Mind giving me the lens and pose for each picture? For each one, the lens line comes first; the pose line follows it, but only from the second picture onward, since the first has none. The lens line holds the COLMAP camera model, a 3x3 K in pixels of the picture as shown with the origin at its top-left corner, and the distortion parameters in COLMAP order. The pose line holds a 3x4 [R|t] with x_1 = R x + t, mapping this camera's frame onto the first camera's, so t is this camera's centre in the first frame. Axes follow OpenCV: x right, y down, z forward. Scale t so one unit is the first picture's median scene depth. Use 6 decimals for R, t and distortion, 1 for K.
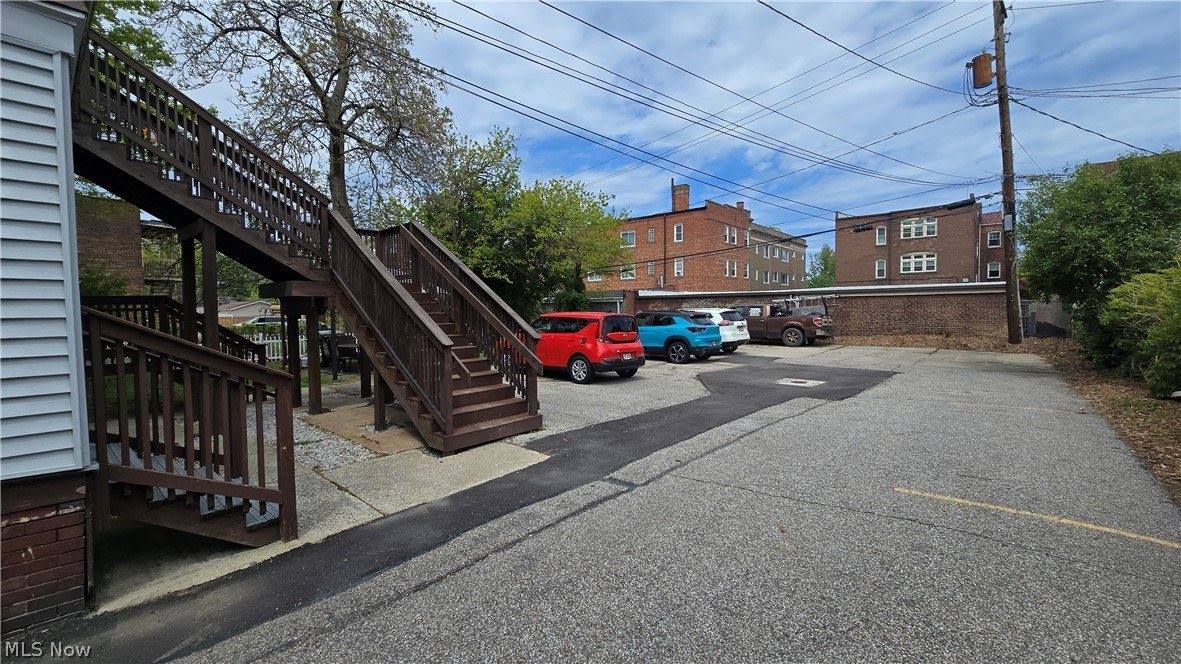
lens RADIAL K [[487.2, 0, 590.5], [0, 487.2, 332.0], [0, 0, 1]] dist [-0.000489, -0.000007]
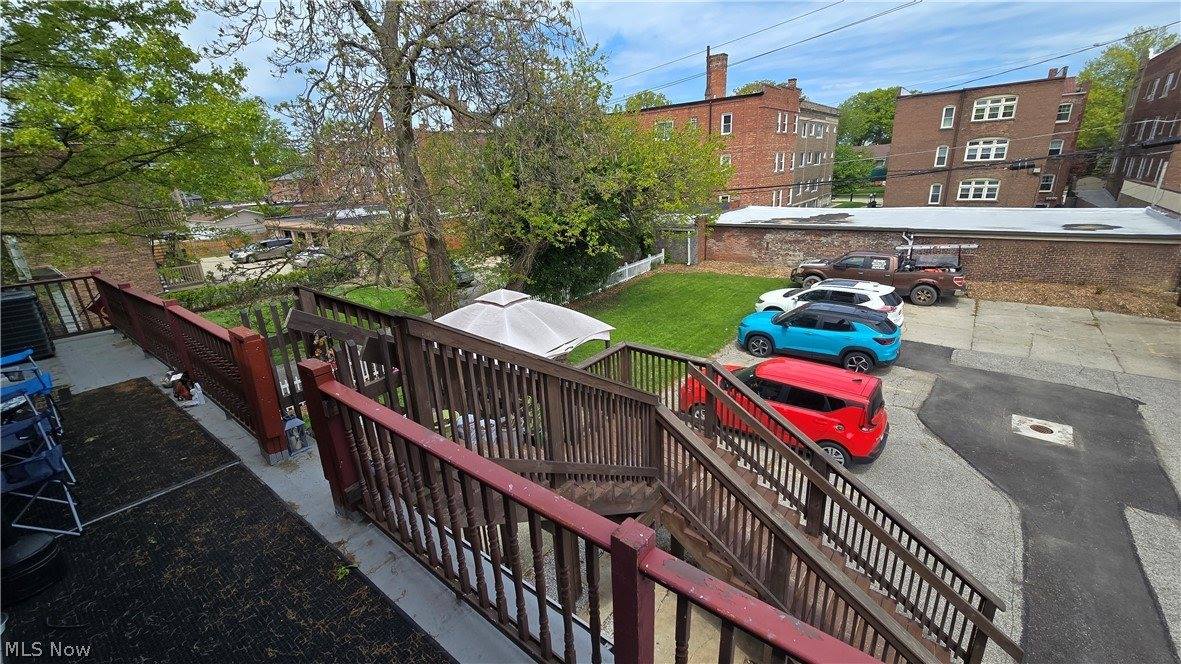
lens RADIAL K [[487.2, 0, 590.5], [0, 487.2, 332.0], [0, 0, 1]] dist [-0.000489, -0.000007]
pose [[0.997777, -0.055551, 0.036813, -0.119018], [0.043214, 0.959855, 0.277148, -0.099717], [-0.050731, -0.274941, 0.960122, 0.069316]]
